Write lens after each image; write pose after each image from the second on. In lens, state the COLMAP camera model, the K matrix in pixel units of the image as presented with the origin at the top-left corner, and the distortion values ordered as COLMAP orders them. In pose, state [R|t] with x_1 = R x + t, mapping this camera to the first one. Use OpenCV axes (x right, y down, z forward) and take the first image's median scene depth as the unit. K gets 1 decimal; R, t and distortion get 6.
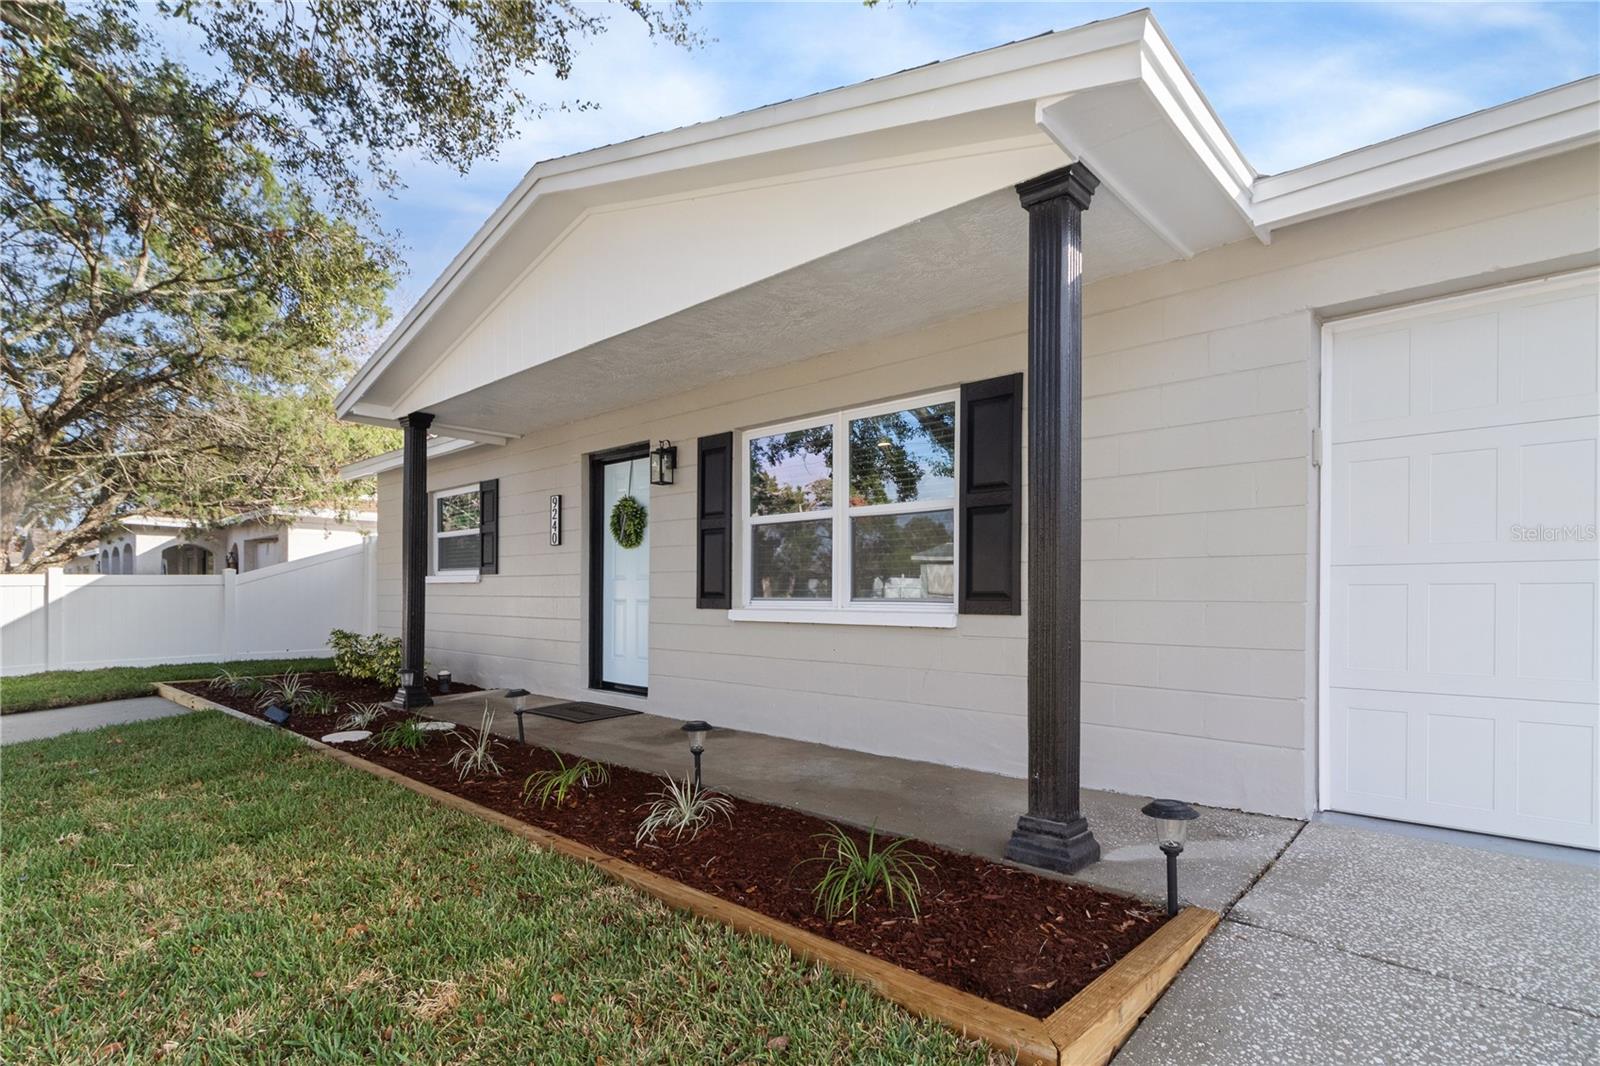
lens RADIAL K [[797.4, 0, 806.0], [0, 797.4, 590.9], [0, 0, 1]] dist [0.000142, -0.000174]
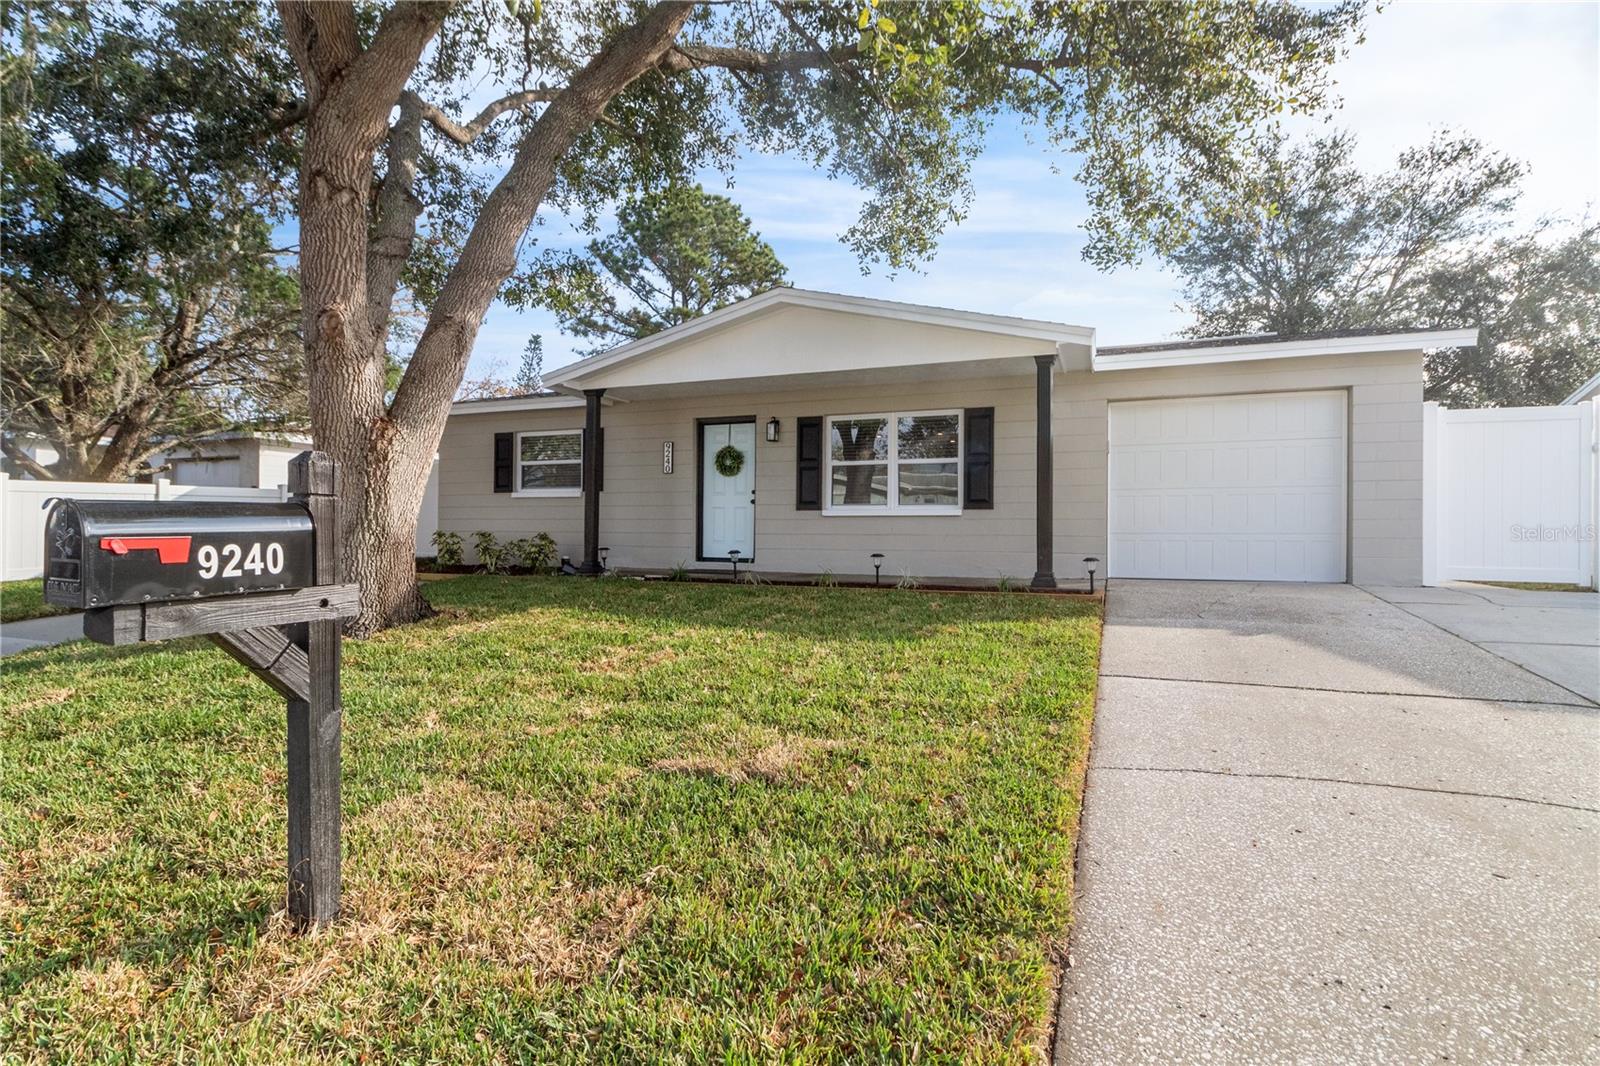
lens RADIAL K [[778.7, 0, 794.6], [0, 778.7, 522.0], [0, 0, 1]] dist [-0.005373, -0.000951]
pose [[0.937404, 0.008949, 0.348130, -0.761311], [-0.006564, 0.999946, -0.008031, 0.062665], [-0.348183, 0.005243, 0.937412, -0.671678]]
